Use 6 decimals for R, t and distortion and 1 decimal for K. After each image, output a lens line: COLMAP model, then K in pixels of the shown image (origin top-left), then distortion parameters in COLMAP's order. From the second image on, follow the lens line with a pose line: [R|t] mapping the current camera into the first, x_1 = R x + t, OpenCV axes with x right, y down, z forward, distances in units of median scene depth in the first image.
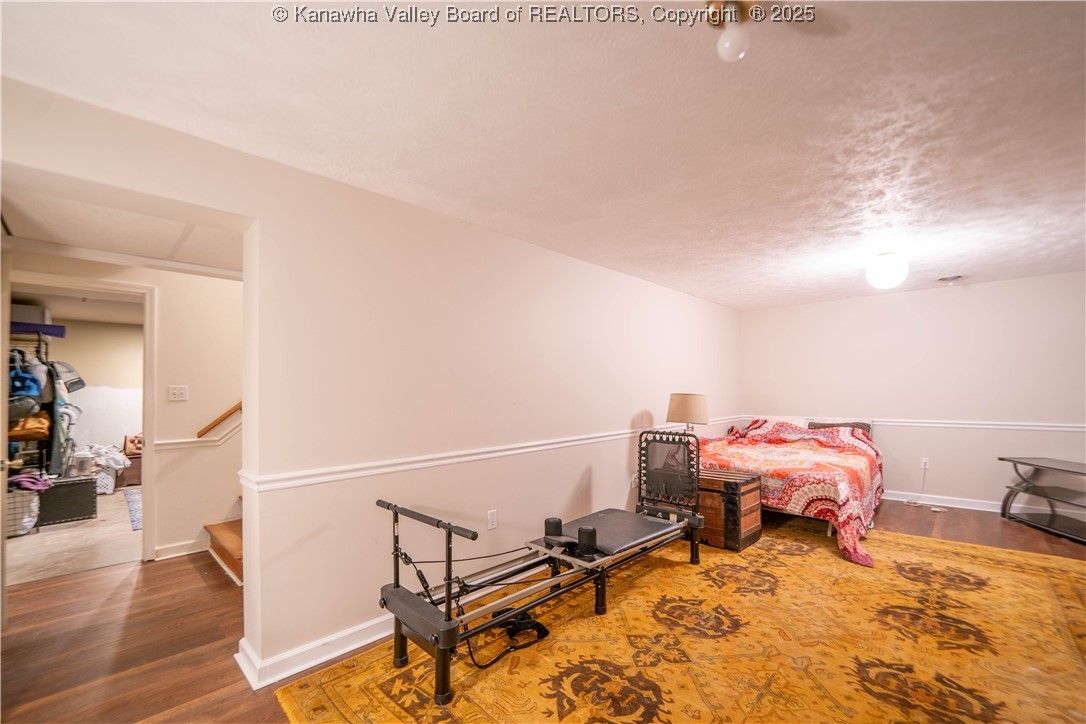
lens RADIAL K [[457.3, 0, 546.8], [0, 457.3, 378.6], [0, 0, 1]] dist [-0.023669, 0.000221]
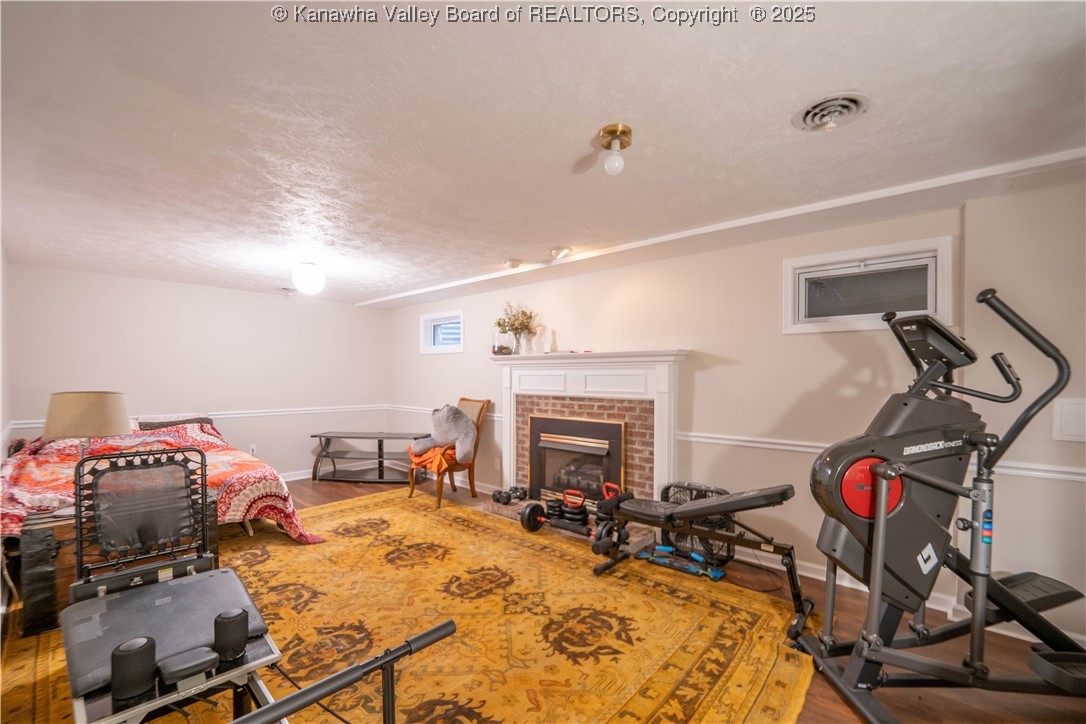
lens RADIAL K [[457.3, 0, 546.8], [0, 457.3, 378.6], [0, 0, 1]] dist [-0.023669, 0.000221]
pose [[-0.038135, 0.004481, 0.999263, -0.418489], [-0.030111, 0.999531, -0.005632, -0.000442], [-0.998819, -0.030304, -0.037982, 0.472630]]
